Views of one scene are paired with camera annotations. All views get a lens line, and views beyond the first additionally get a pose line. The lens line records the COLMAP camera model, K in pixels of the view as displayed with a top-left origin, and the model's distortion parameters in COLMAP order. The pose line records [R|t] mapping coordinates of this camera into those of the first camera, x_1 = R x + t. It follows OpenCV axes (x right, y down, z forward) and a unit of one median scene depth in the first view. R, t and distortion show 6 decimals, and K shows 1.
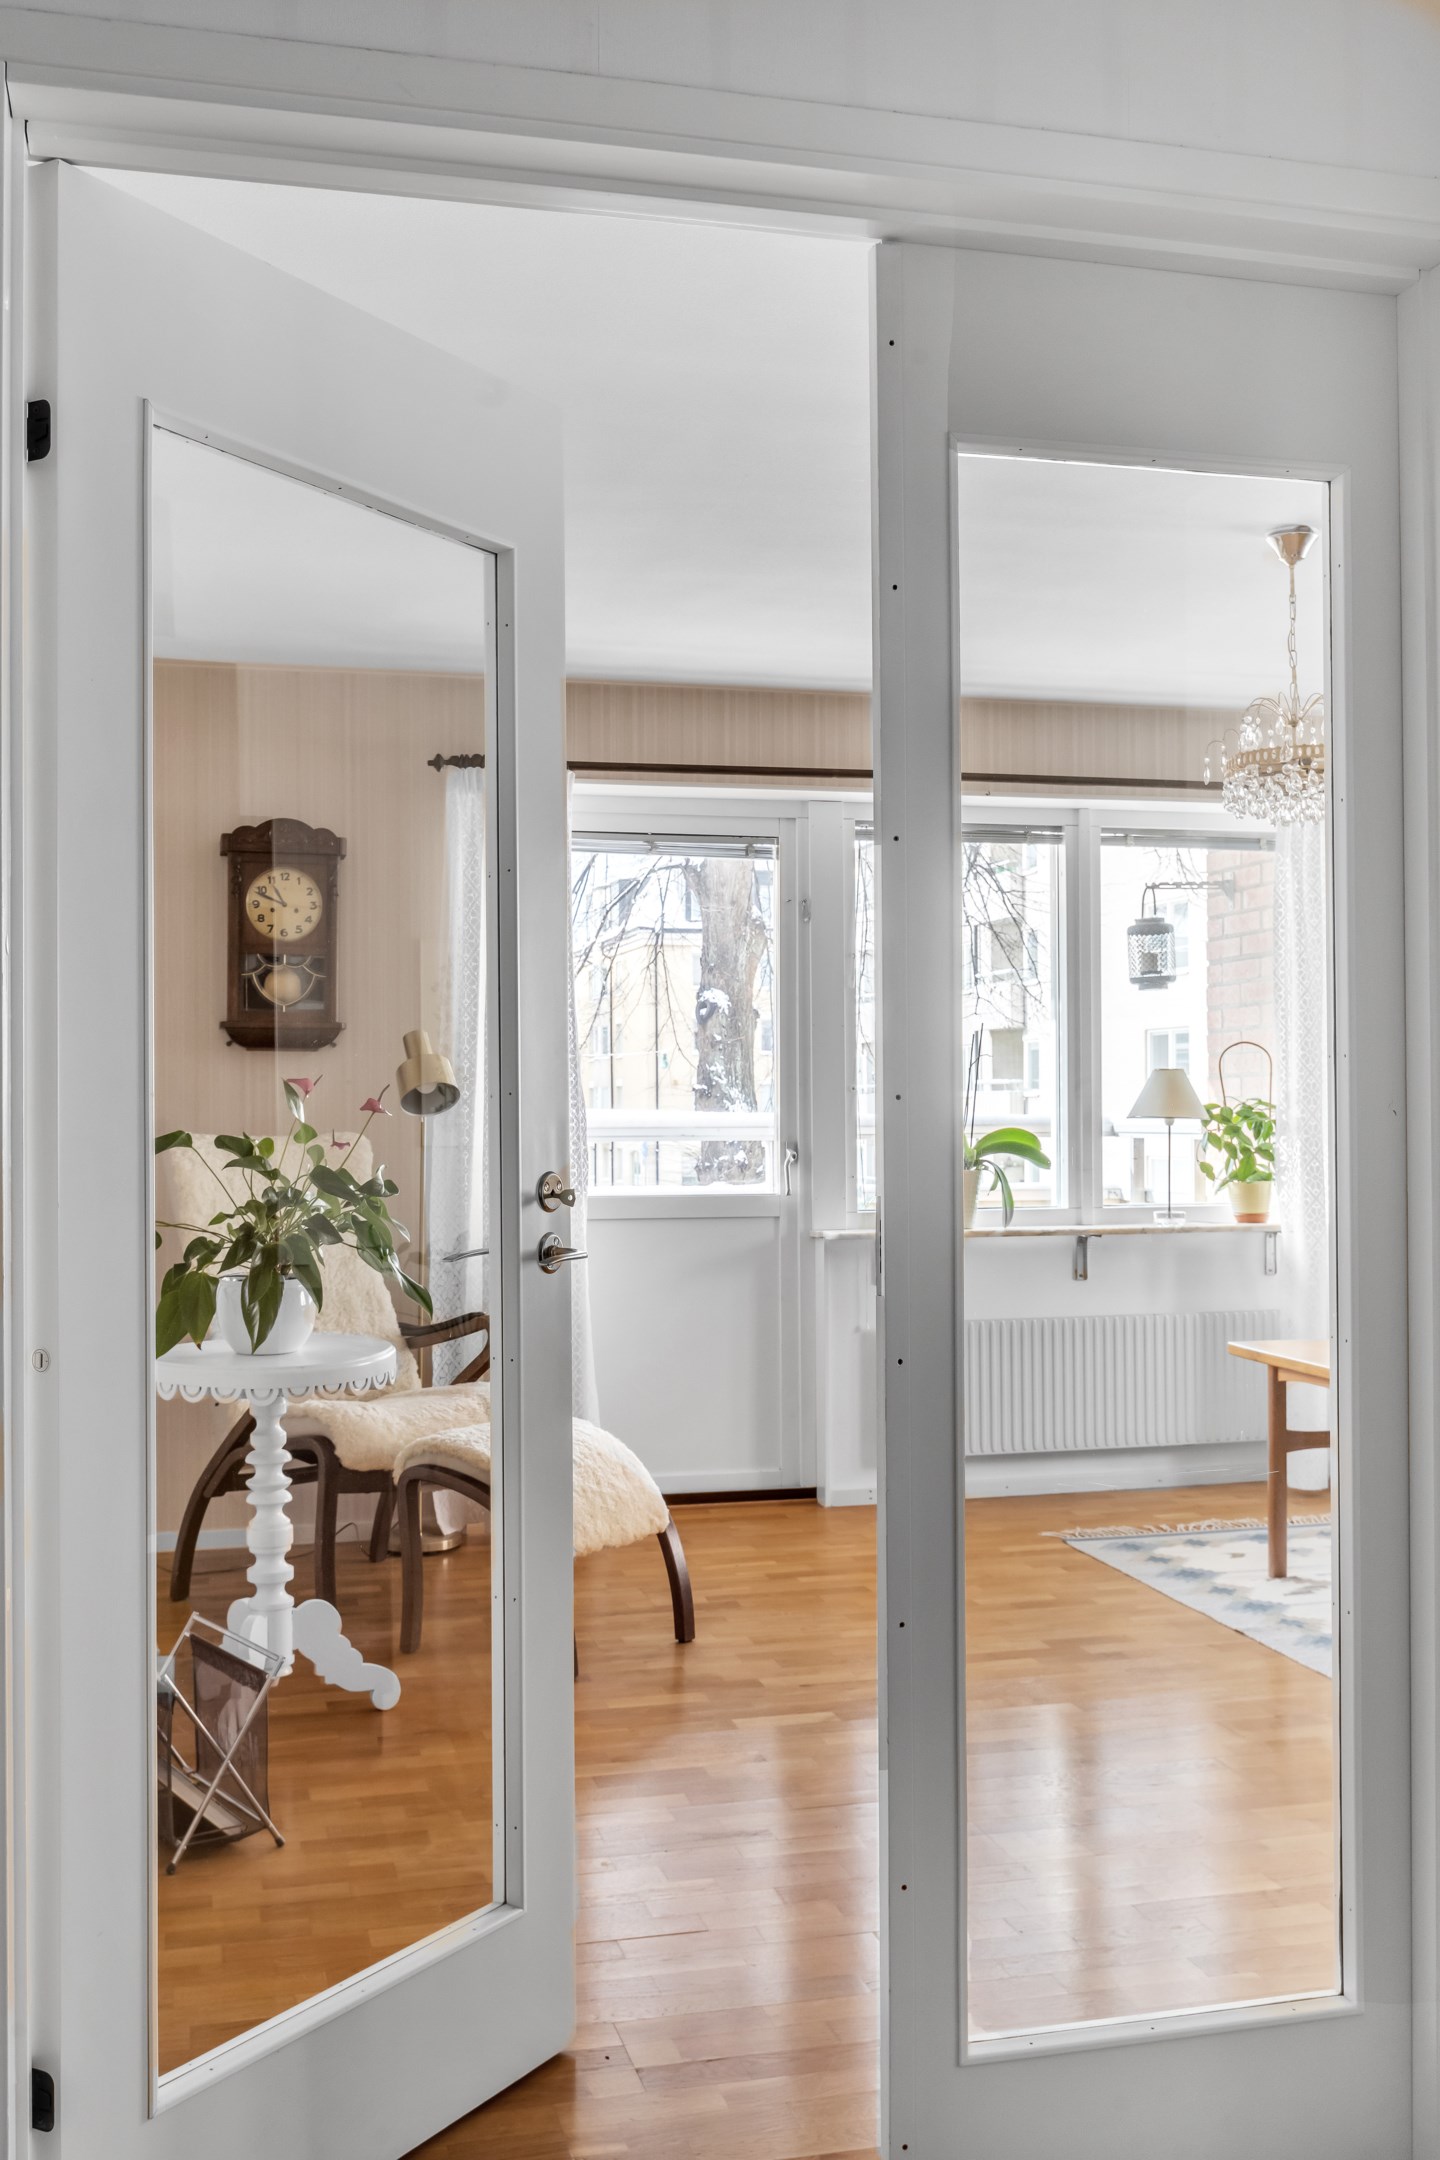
lens RADIAL K [[2077.3, 0, 719.7], [0, 2077.3, 1080.3], [0, 0, 1]] dist [0.022738, 0.000000]
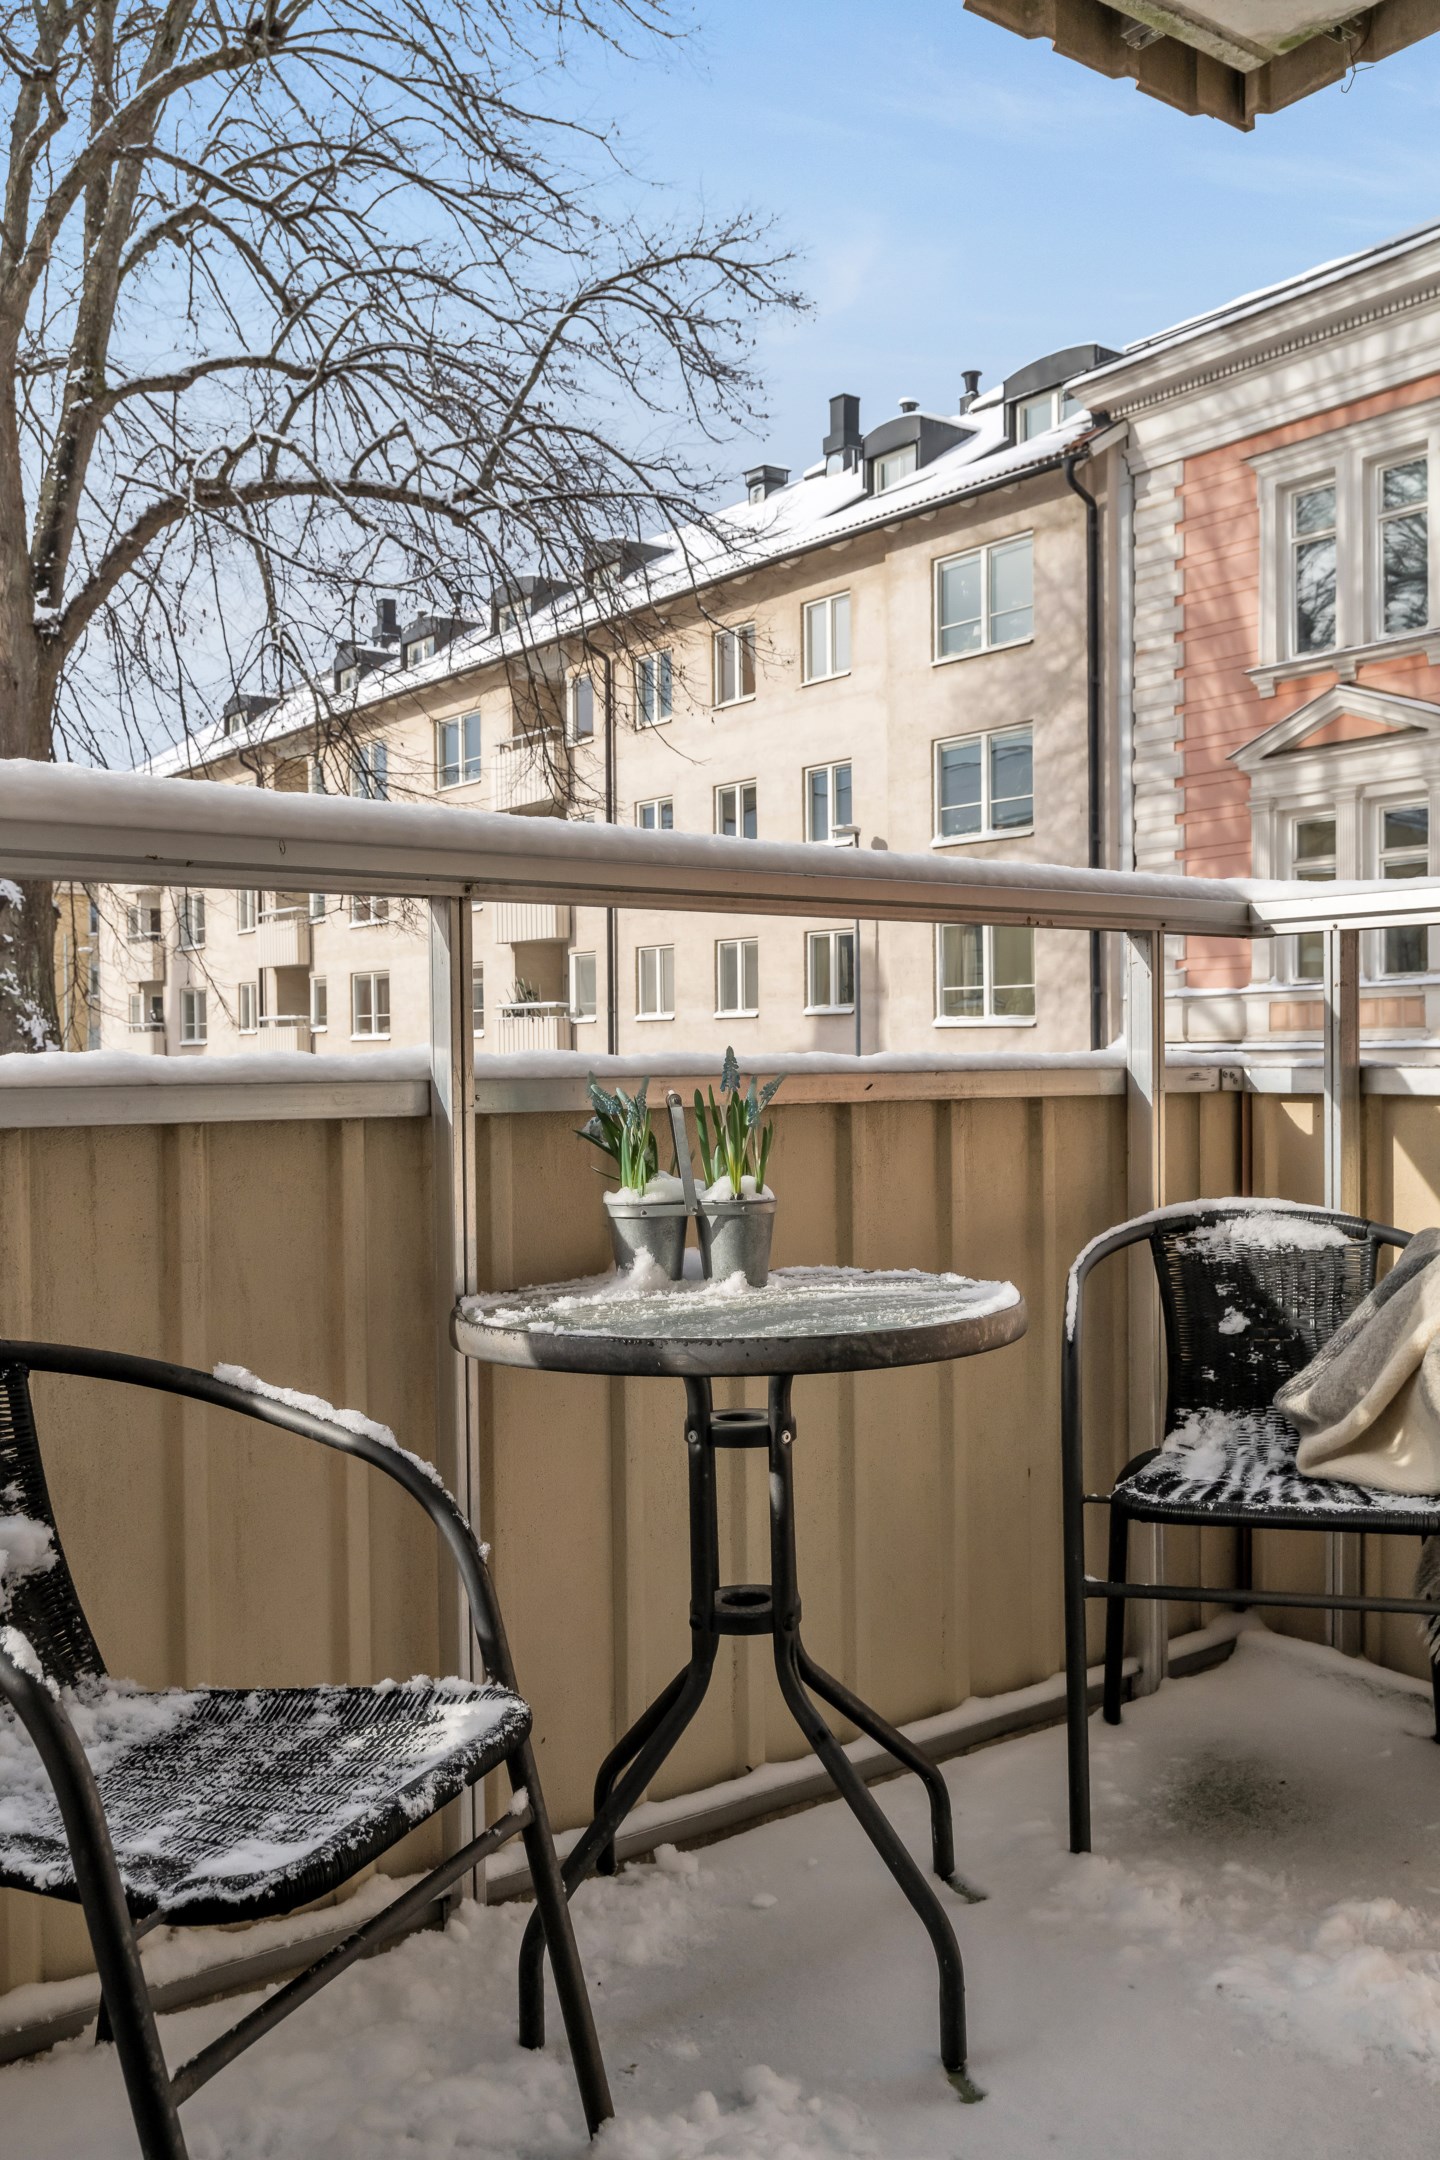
lens RADIAL K [[1804.8, 0, 718.5], [0, 1804.8, 1077.2], [0, 0, 1]] dist [-0.007317, -0.001457]
pose [[0.924920, -0.008253, 0.380071, -0.056384], [-0.001424, 0.999682, 0.025173, 0.071442], [-0.380158, -0.023824, 0.924615, 1.016025]]
